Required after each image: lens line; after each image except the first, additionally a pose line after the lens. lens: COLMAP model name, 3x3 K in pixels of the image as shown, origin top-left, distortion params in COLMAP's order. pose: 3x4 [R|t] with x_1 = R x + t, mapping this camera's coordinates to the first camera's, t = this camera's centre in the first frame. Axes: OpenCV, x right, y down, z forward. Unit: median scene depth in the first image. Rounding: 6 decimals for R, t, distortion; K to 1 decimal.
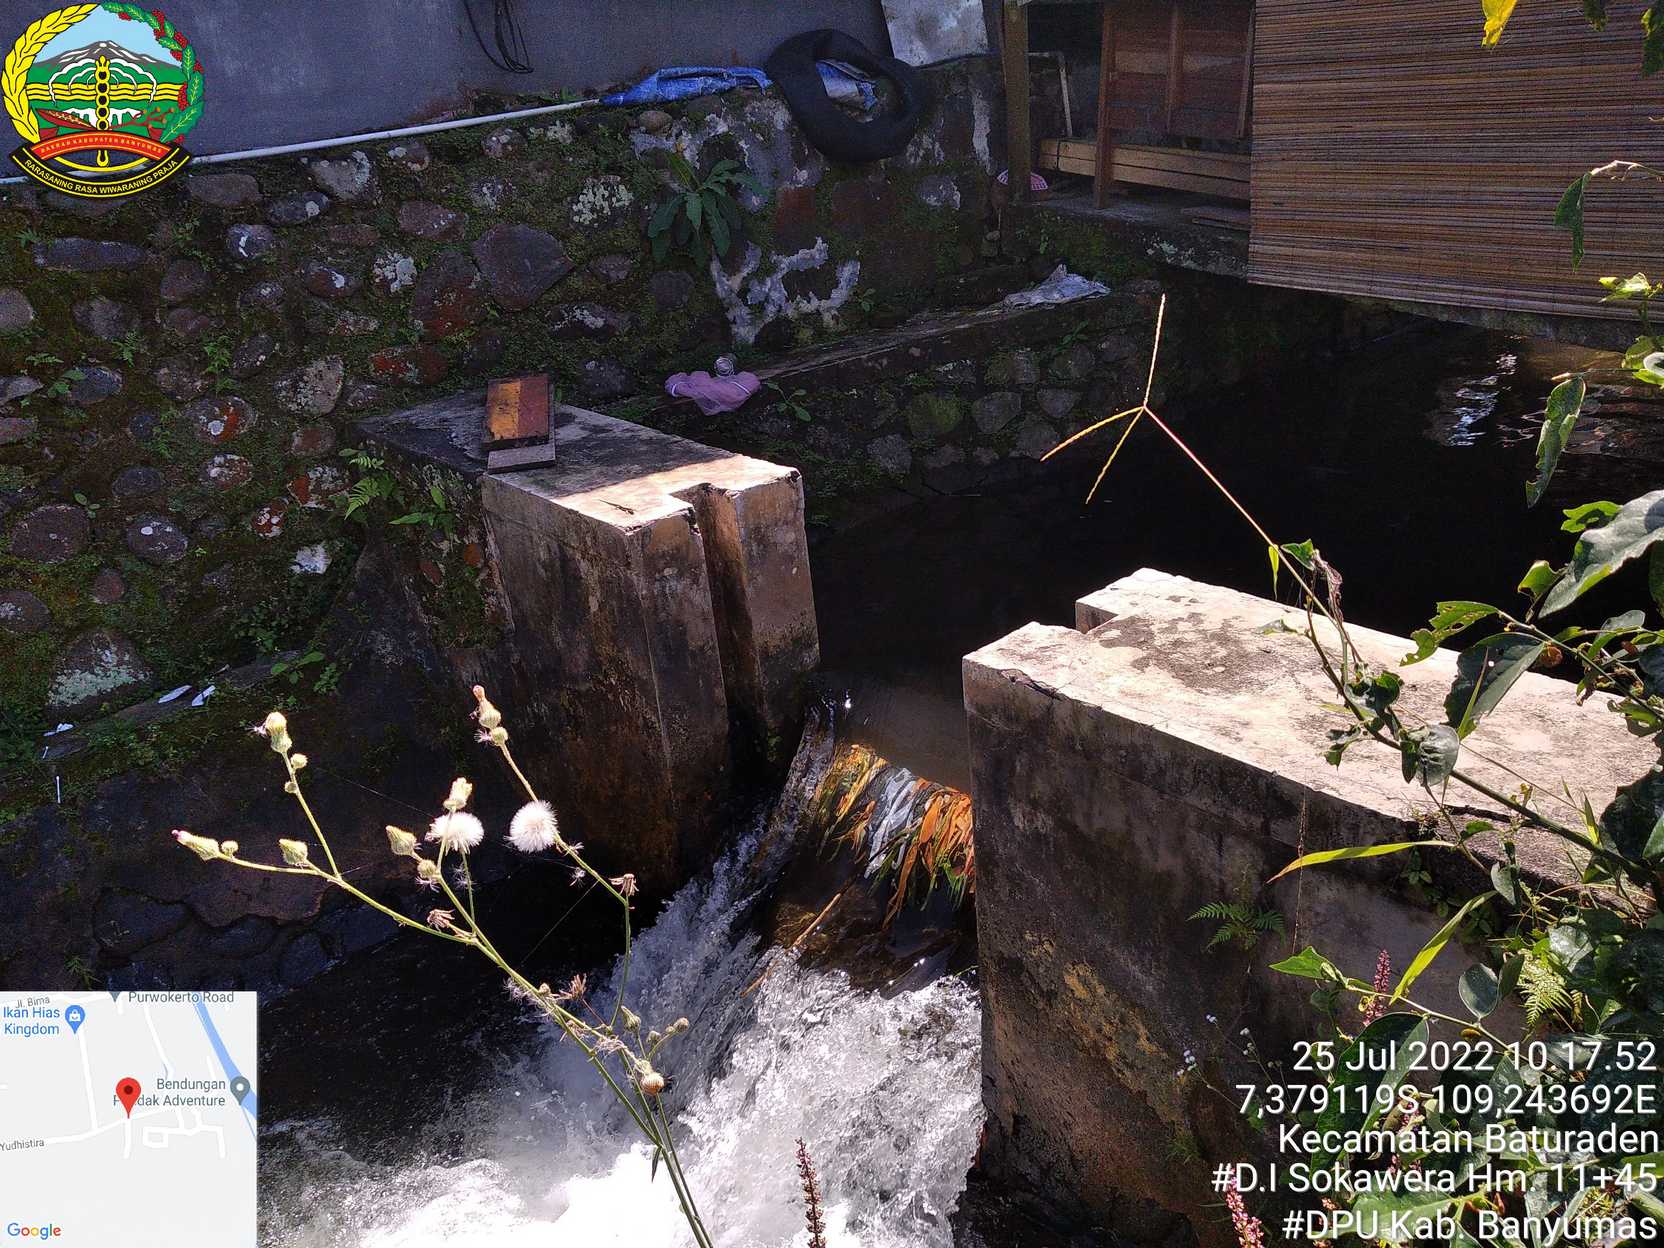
lens RADIAL K [[1330.1, 0, 846.2], [0, 1330.1, 630.2], [0, 0, 1]] dist [0.067471, -0.188106]
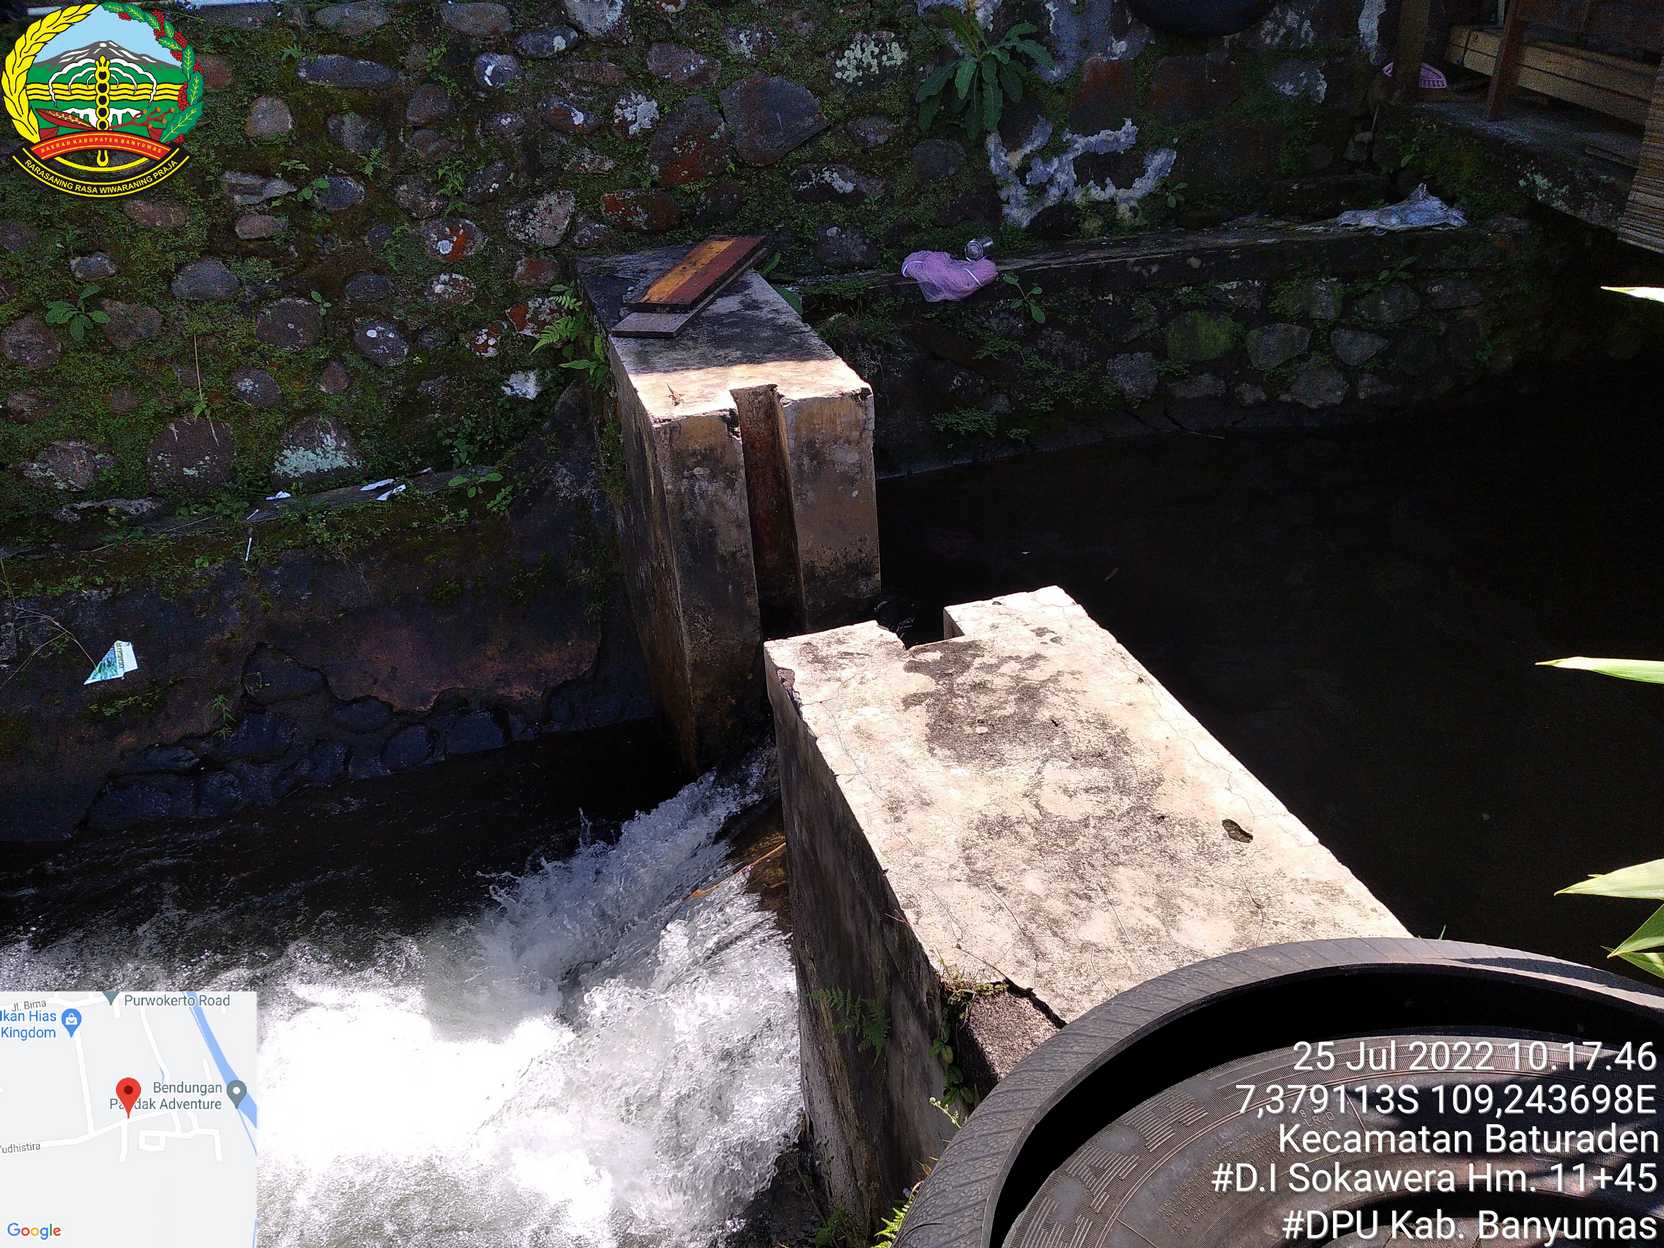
lens RADIAL K [[1351.1, 0, 868.7], [0, 1351.1, 634.1], [0, 0, 1]] dist [0.006067, -0.058511]
pose [[0.915229, 0.236354, -0.326332, 0.249527], [-0.196532, 0.968872, 0.150537, -0.076535], [0.351754, -0.073641, 0.933191, 0.084744]]
